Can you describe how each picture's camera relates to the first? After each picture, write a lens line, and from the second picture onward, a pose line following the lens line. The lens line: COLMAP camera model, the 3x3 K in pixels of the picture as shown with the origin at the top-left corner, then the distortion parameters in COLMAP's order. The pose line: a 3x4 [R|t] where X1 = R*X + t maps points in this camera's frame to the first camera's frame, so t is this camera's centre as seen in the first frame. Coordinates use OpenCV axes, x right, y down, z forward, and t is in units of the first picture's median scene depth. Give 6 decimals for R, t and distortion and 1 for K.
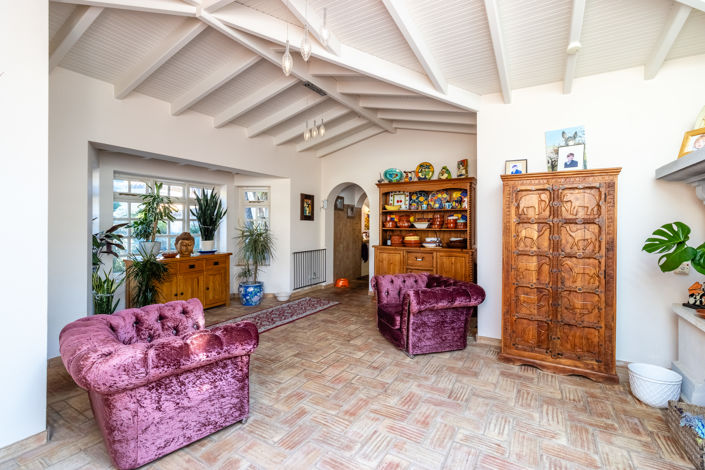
lens RADIAL K [[328.8, 0, 350.8], [0, 328.8, 223.0], [0, 0, 1]] dist [-0.003913, -0.000502]
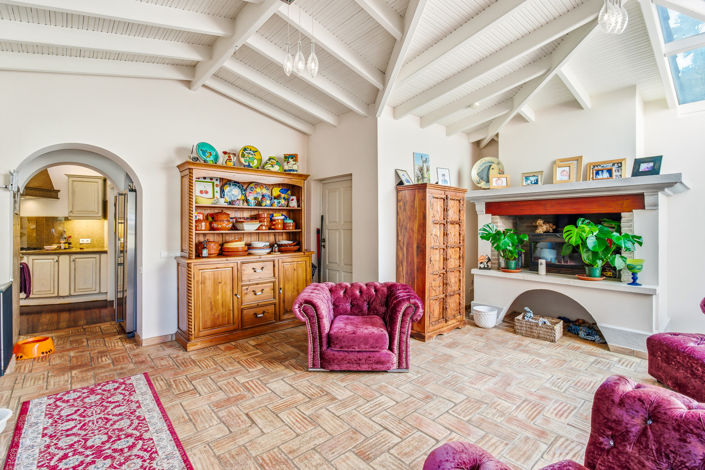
lens RADIAL K [[328.8, 0, 350.8], [0, 328.8, 223.0], [0, 0, 1]] dist [-0.003913, -0.000502]
pose [[0.306423, 0.004192, 0.951886, -0.473336], [0.001839, 0.999986, -0.004996, 0.003437], [-0.951894, 0.003282, 0.306411, 0.568897]]
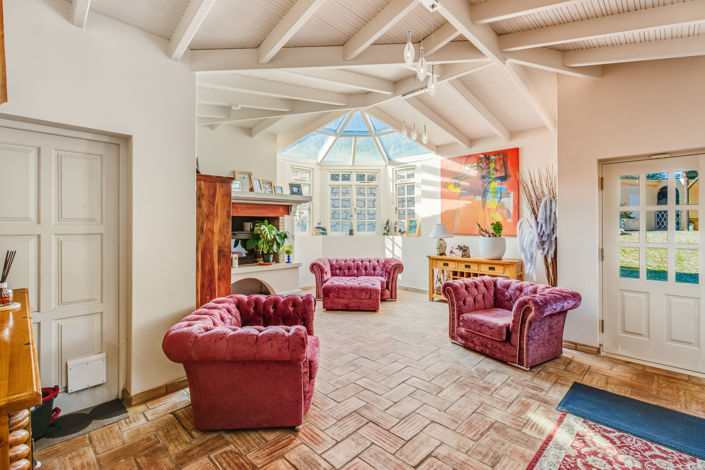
lens RADIAL K [[317.1, 0, 351.0], [0, 317.1, 253.4], [0, 0, 1]] dist [-0.001012, -0.000014]
pose [[-0.970035, -0.028833, 0.241247, -0.089891], [-0.006558, 0.995679, 0.092632, 0.000039], [-0.242876, 0.088274, -0.966033, 1.182715]]
